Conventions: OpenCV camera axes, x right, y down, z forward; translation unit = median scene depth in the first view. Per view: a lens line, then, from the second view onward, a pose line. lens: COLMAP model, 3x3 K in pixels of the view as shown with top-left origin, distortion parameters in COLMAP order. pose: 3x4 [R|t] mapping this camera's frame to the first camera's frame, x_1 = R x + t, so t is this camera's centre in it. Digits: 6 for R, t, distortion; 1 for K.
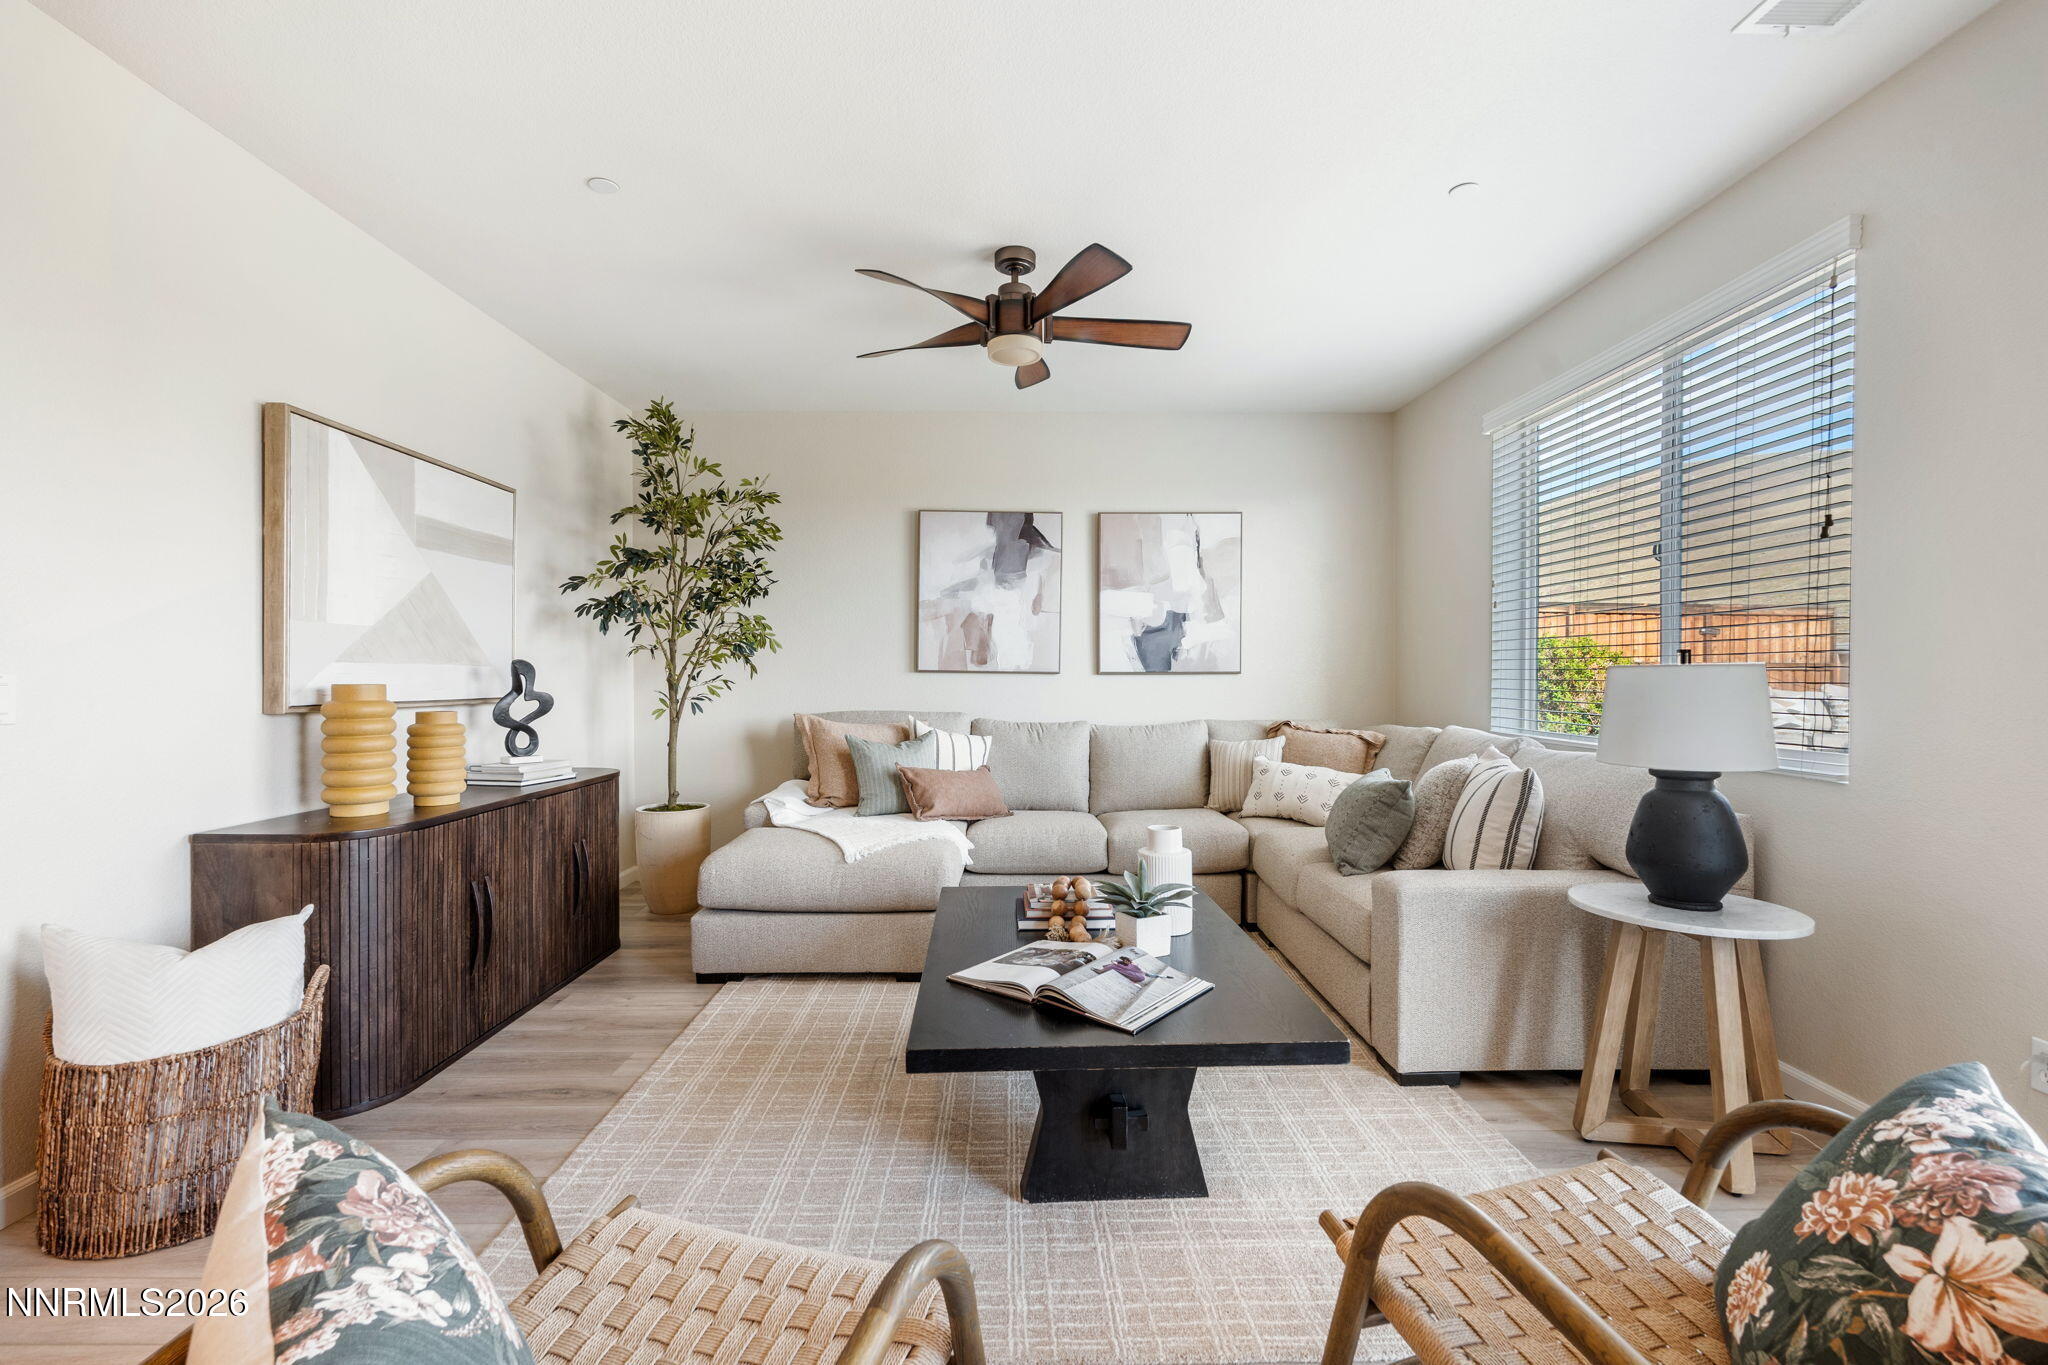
lens RADIAL K [[898.2, 0, 1024.0], [0, 898.2, 682.5], [0, 0, 1]] dist [-0.004883, 0.000347]
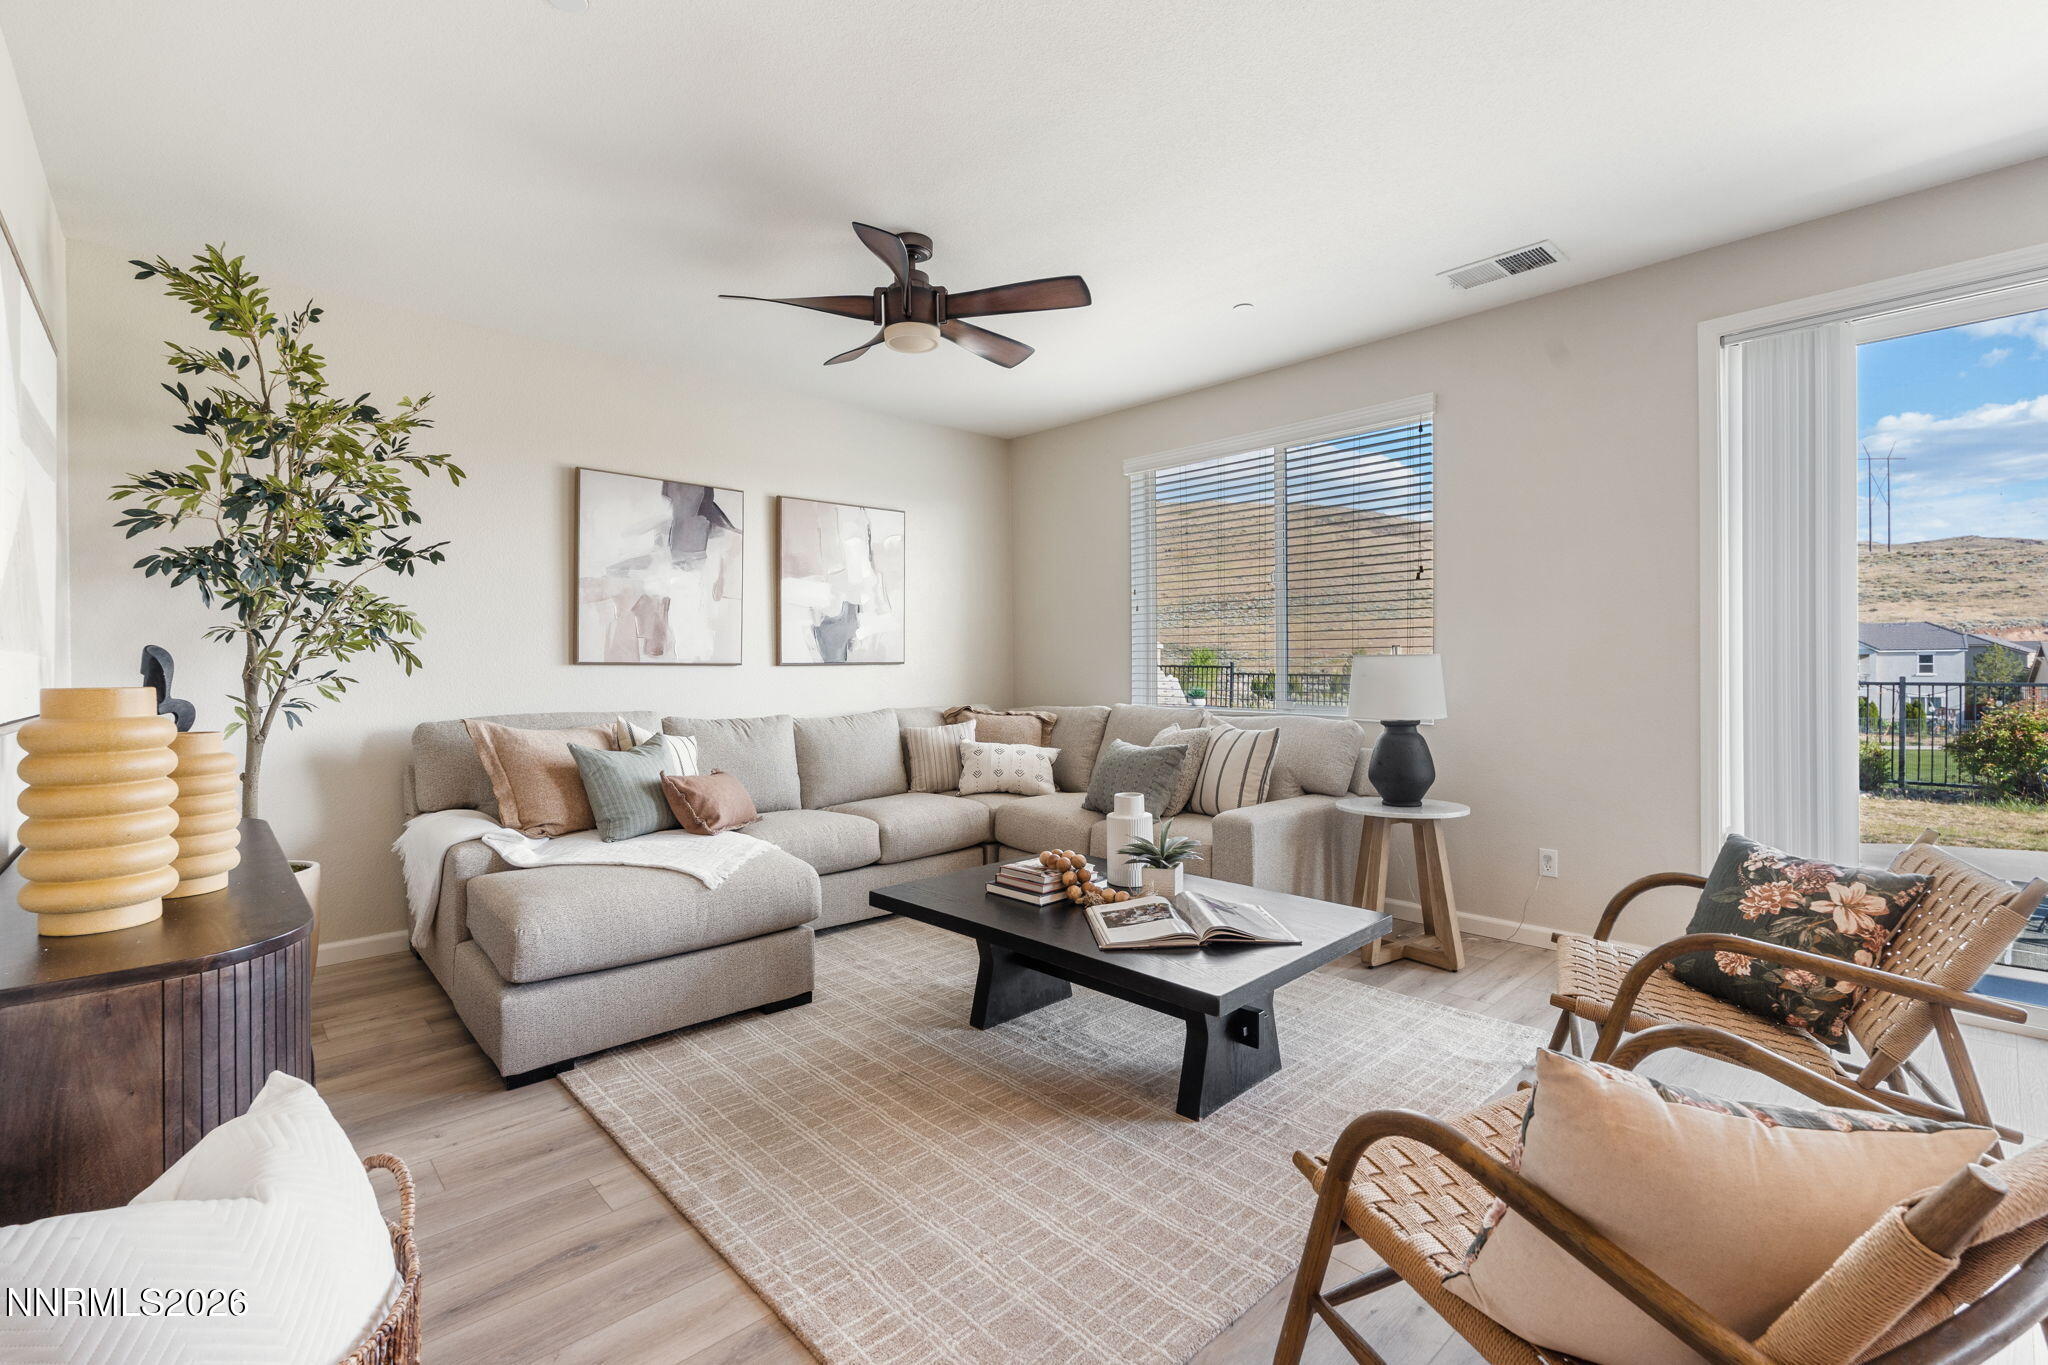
lens RADIAL K [[908.0, 0, 1031.3], [0, 908.0, 669.7], [0, 0, 1]] dist [-0.002641, 0.000058]
pose [[0.737138, -0.010451, 0.675661, -0.453643], [0.014493, 0.999895, -0.000346, -0.000829], [-0.675587, 0.010047, 0.737212, 0.135424]]
